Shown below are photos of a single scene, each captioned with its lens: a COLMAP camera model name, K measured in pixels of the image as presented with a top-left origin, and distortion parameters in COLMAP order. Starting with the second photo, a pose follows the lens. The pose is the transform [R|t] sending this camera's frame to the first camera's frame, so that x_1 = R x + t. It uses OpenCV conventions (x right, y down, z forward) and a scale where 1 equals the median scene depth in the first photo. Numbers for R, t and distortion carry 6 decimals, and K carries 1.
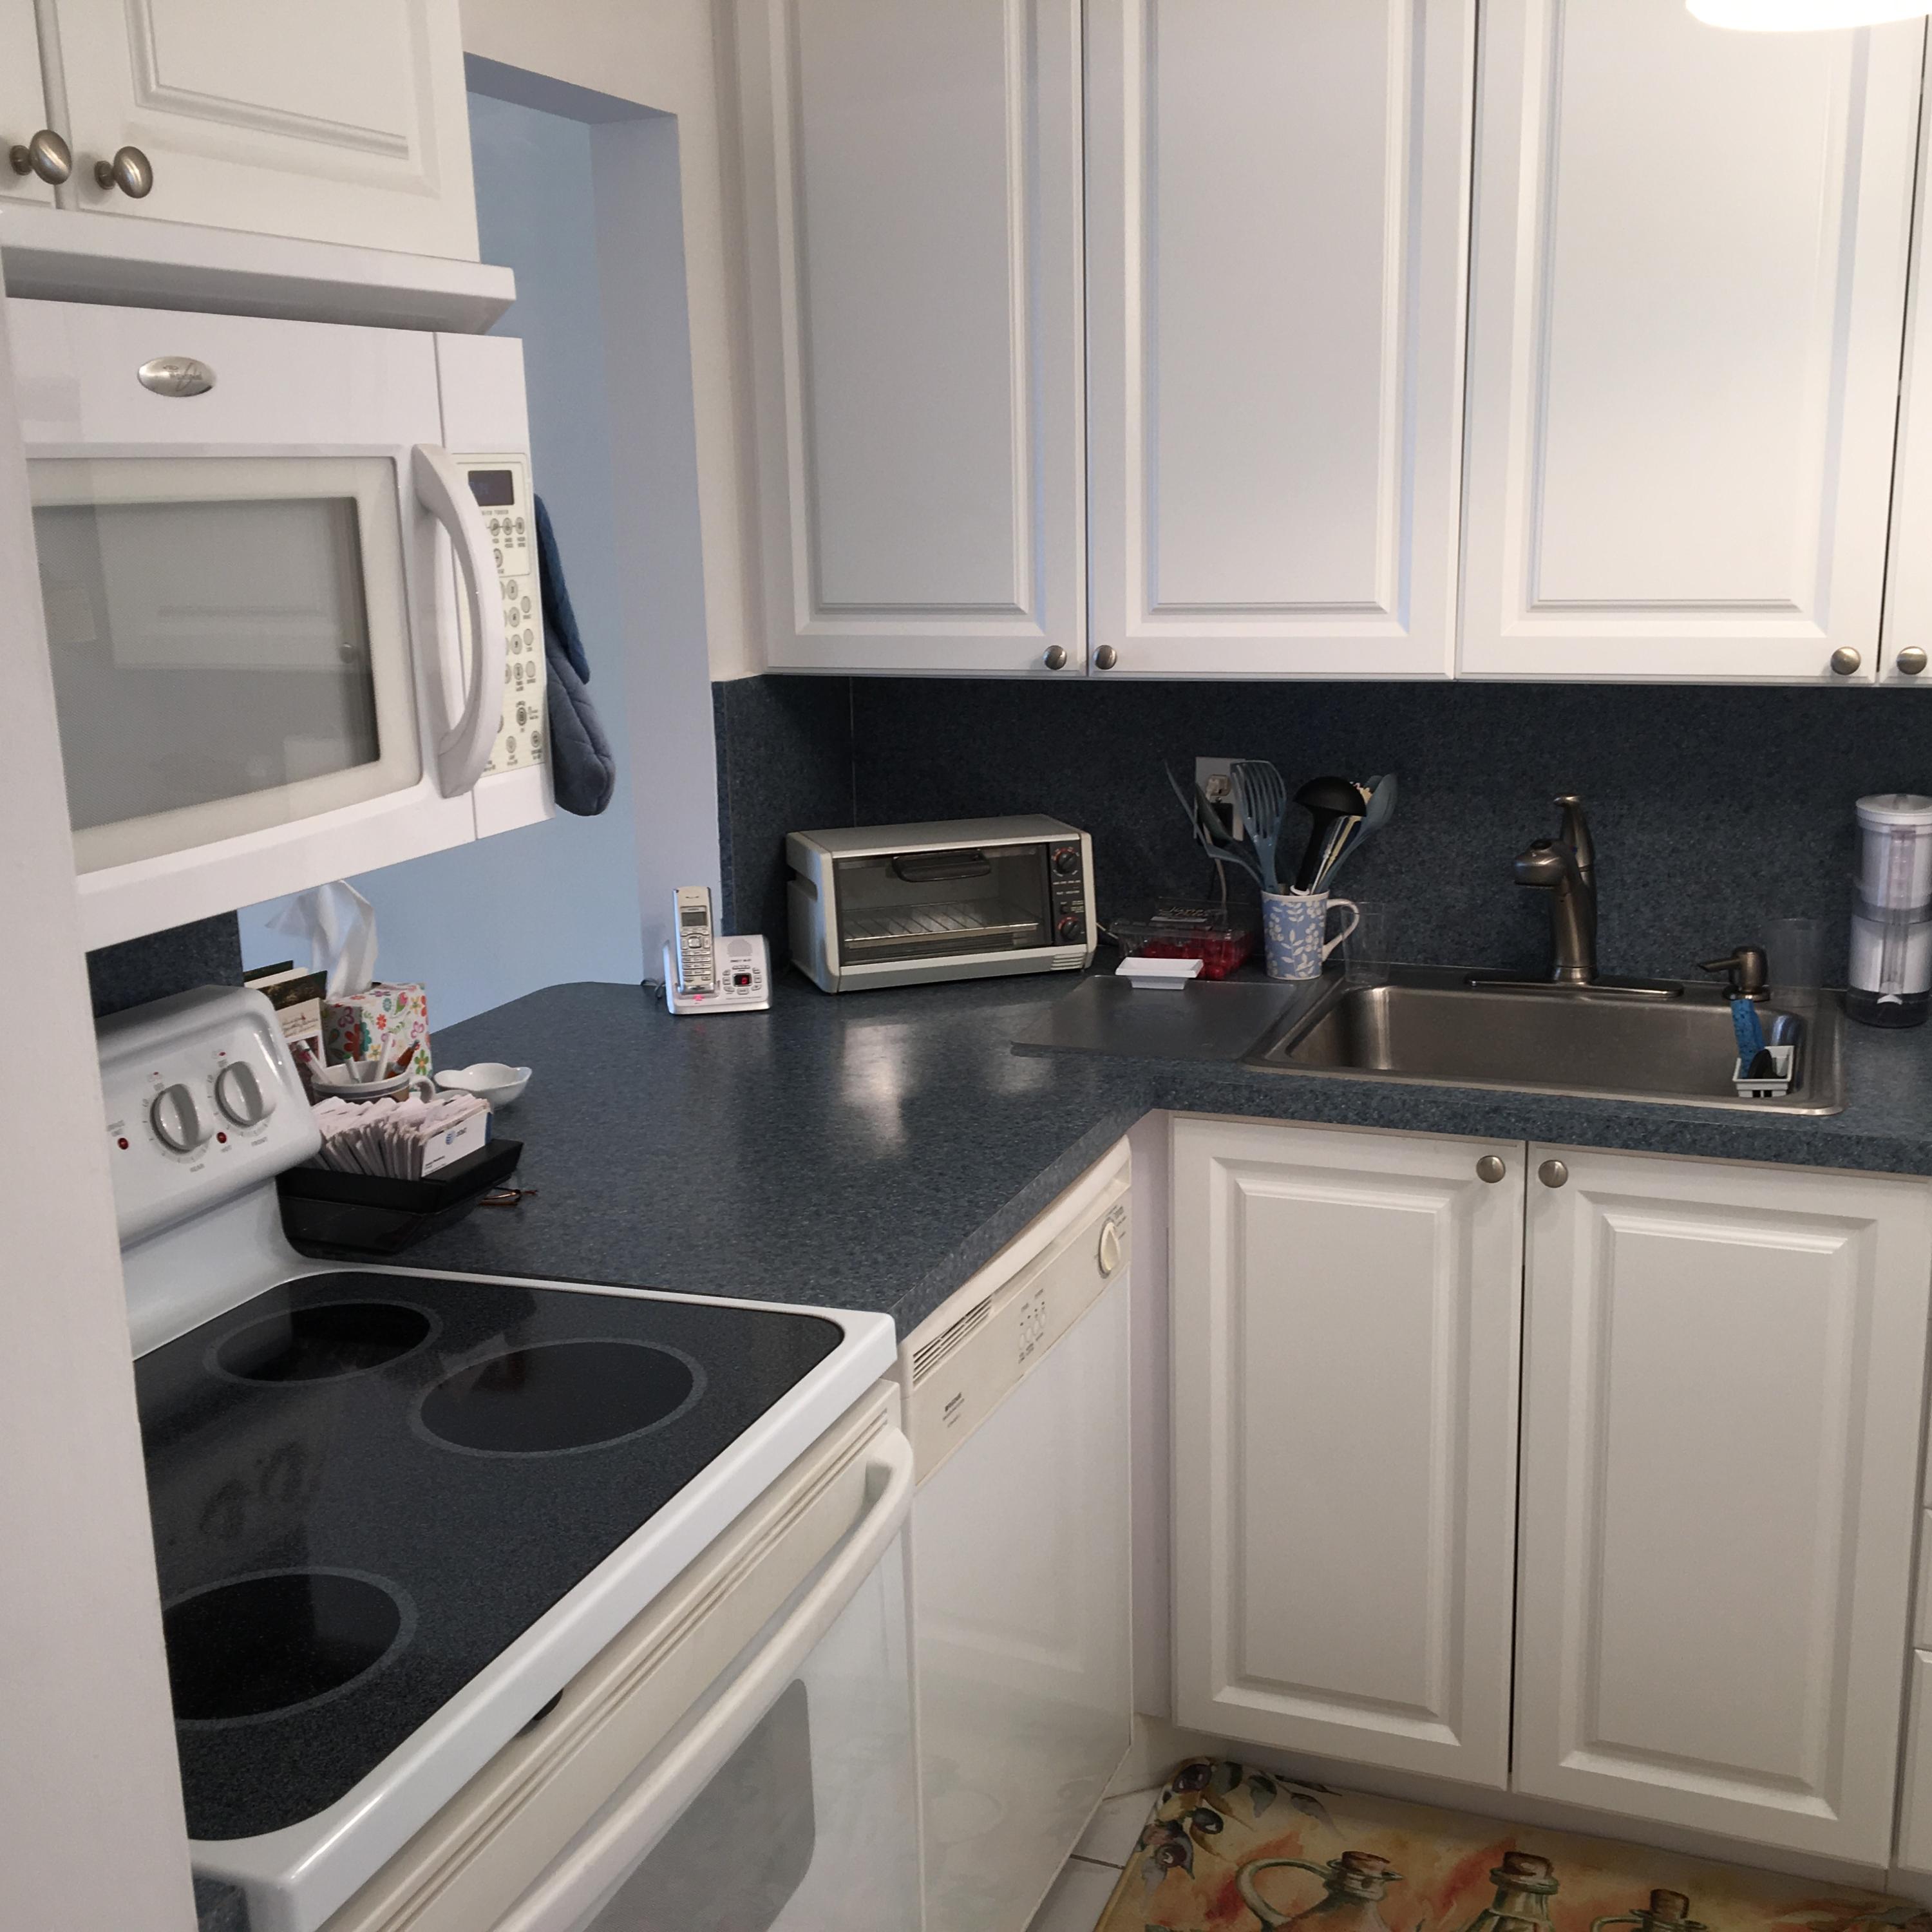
lens RADIAL K [[2176.7, 0, 966.0], [0, 2176.7, 966.0], [0, 0, 1]] dist [0.156661, -0.366856]
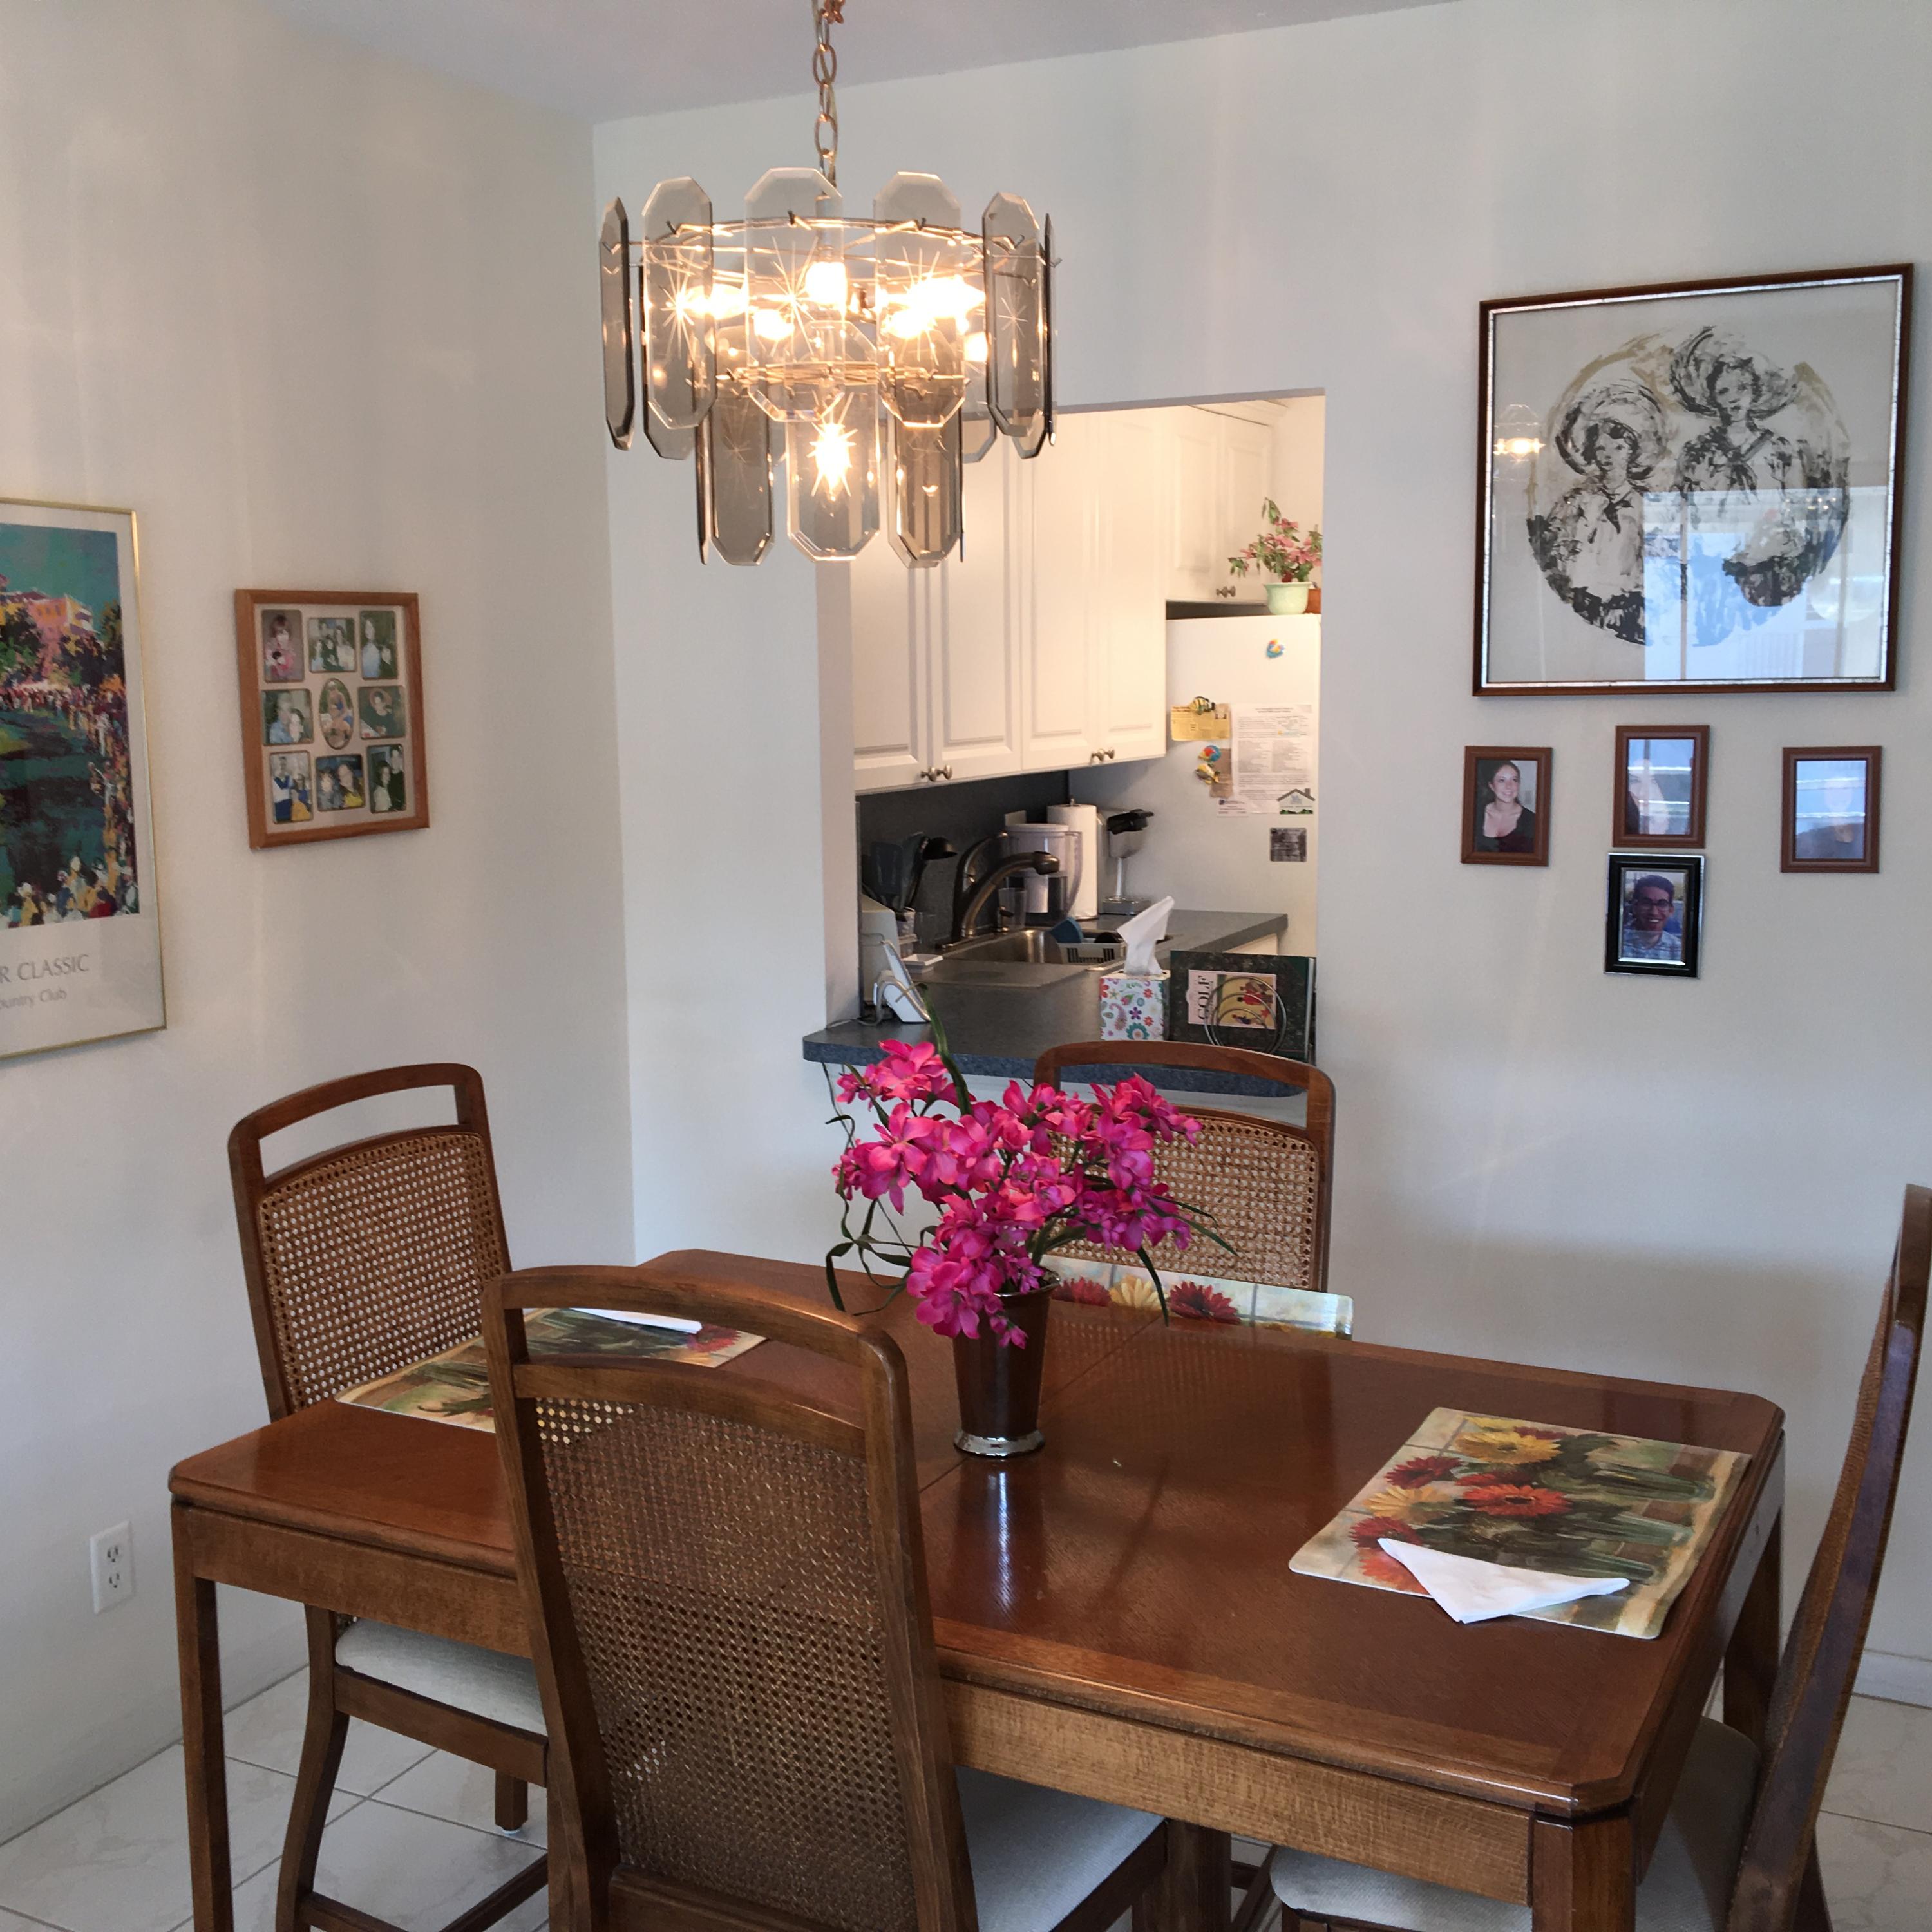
lens RADIAL K [[2176.7, 0, 966.0], [0, 2176.7, 966.0], [0, 0, 1]] dist [0.156661, -0.366856]
pose [[0.096526, -0.121602, 0.987874, -1.431014], [0.227774, 0.968870, 0.097006, -0.141353], [-0.968918, 0.215649, 0.121219, 0.711468]]
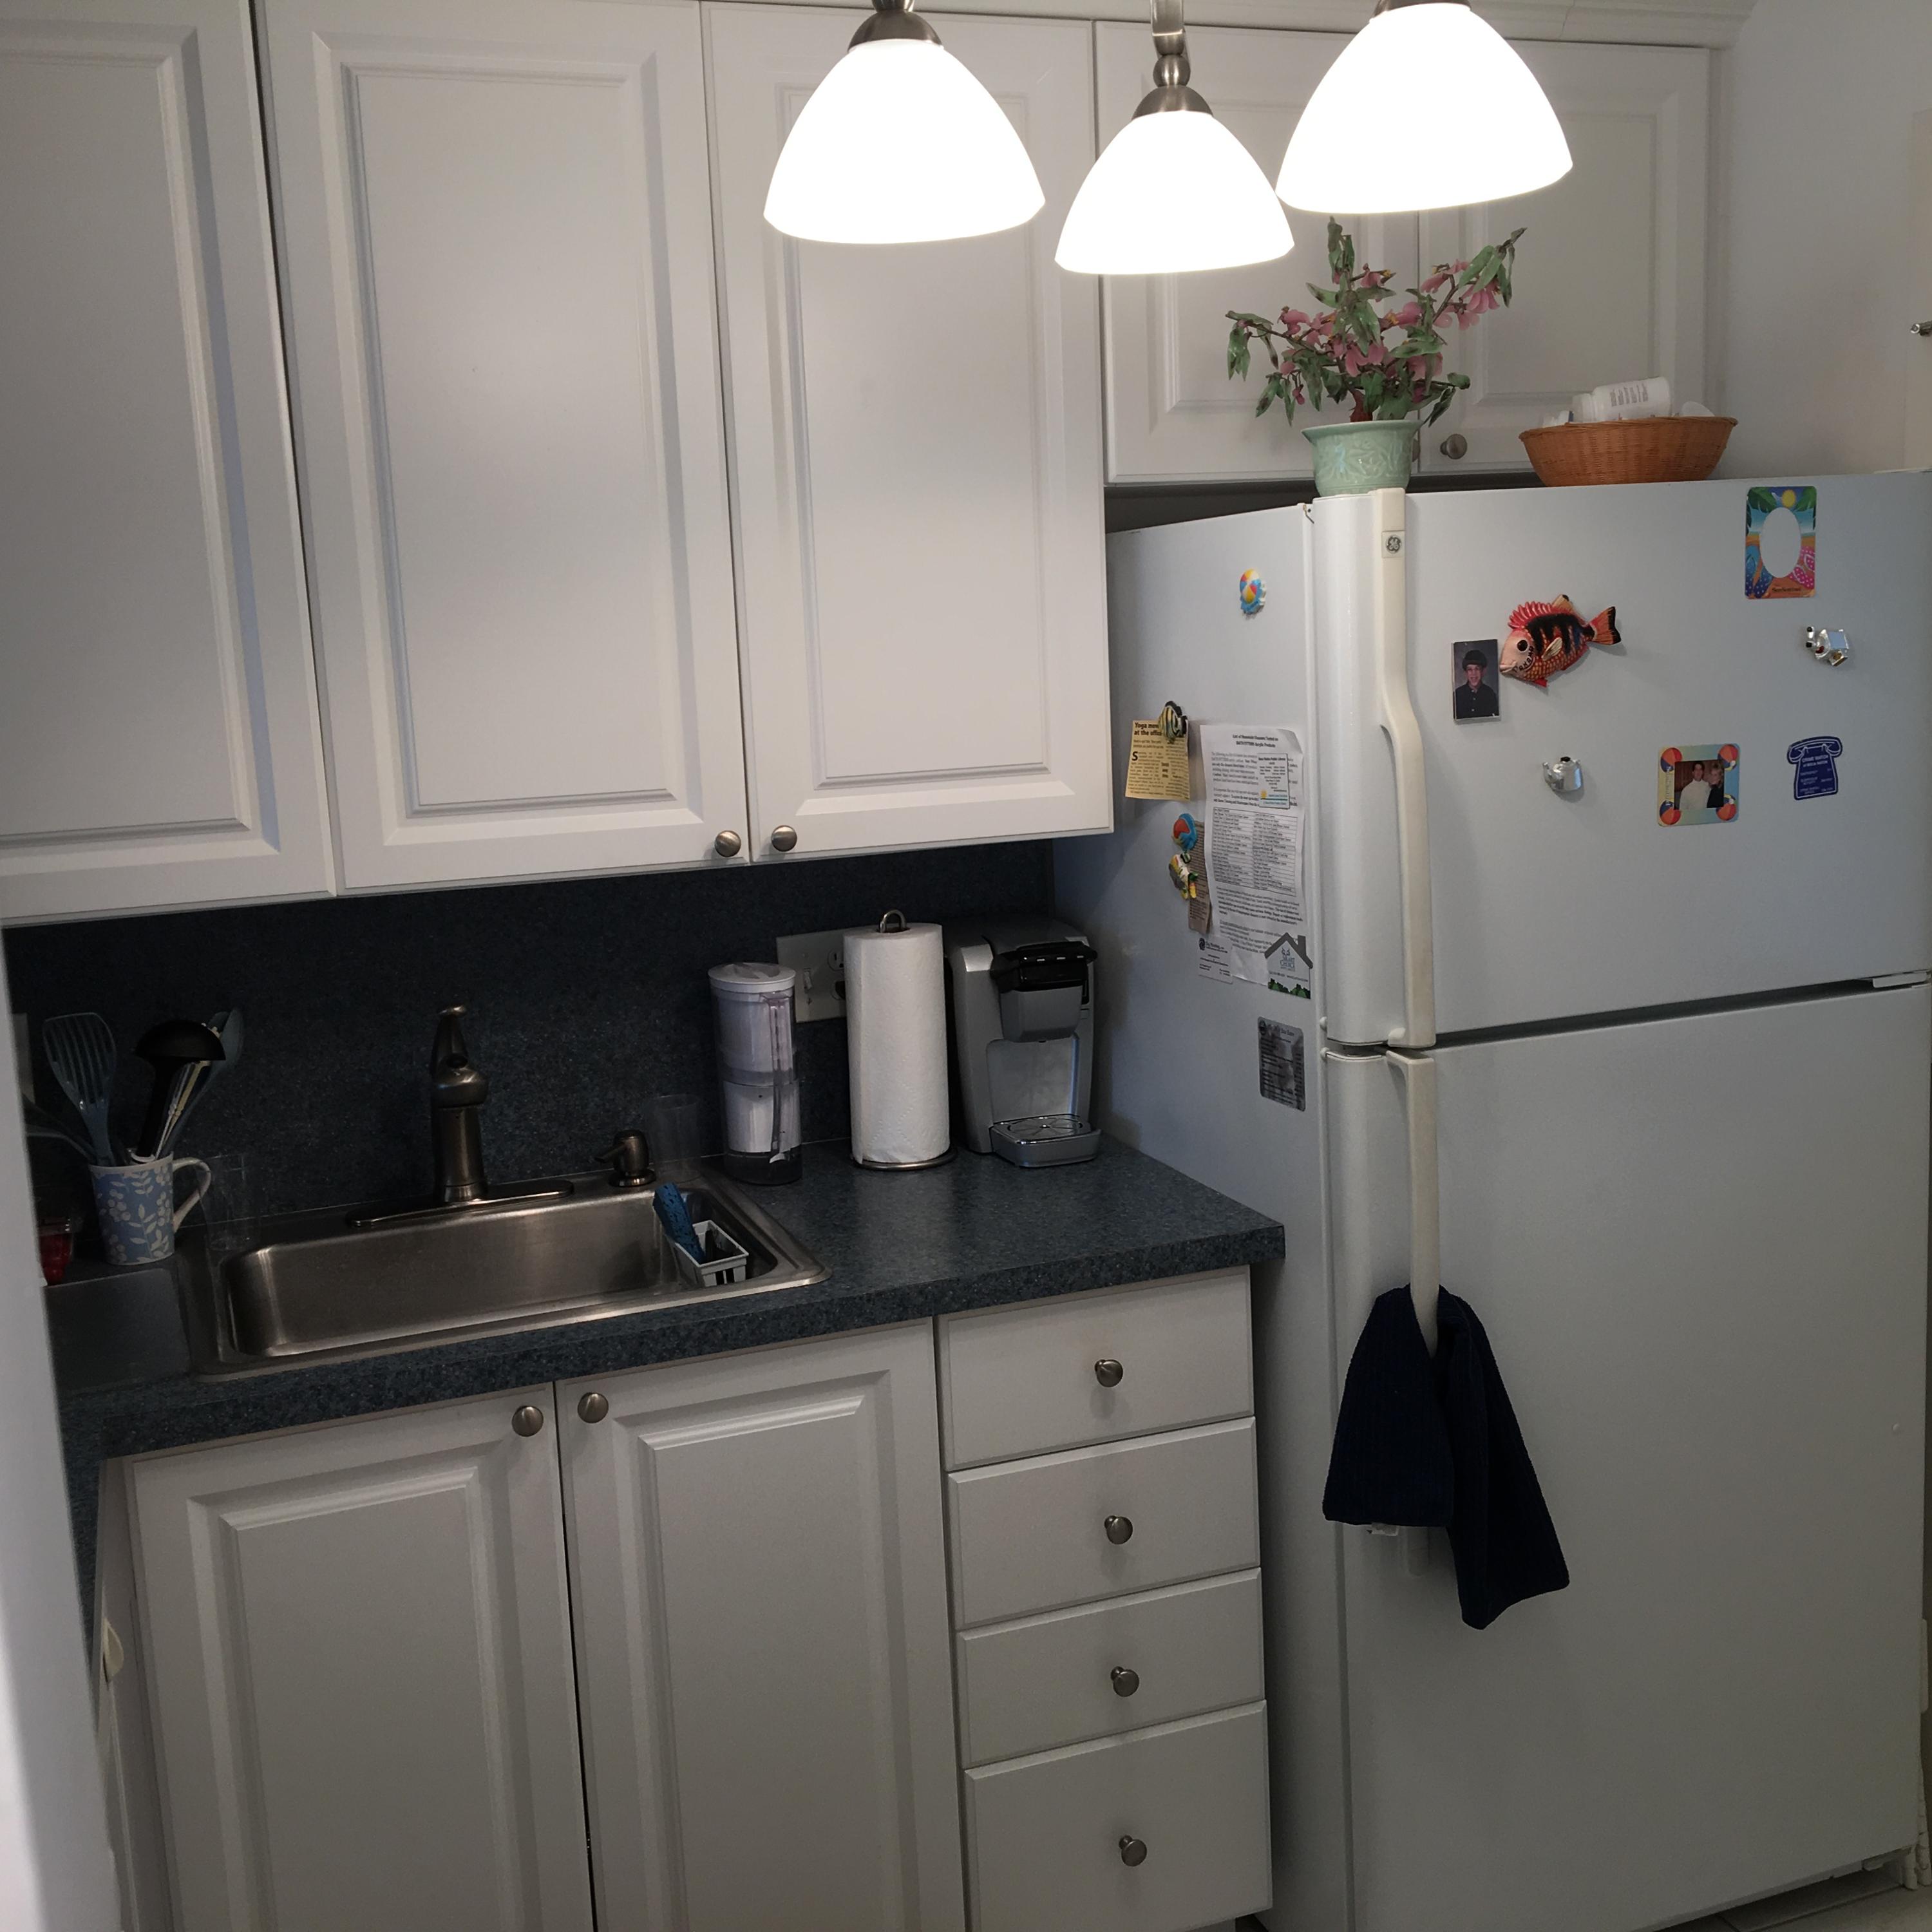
lens RADIAL K [[2176.7, 0, 966.0], [0, 2176.7, 966.0], [0, 0, 1]] dist [0.156661, -0.366856]
pose [[0.740234, -0.123179, 0.660970, -0.187806], [0.174680, 0.984550, -0.012146, -0.046039], [-0.649262, 0.124449, 0.750314, 0.155607]]
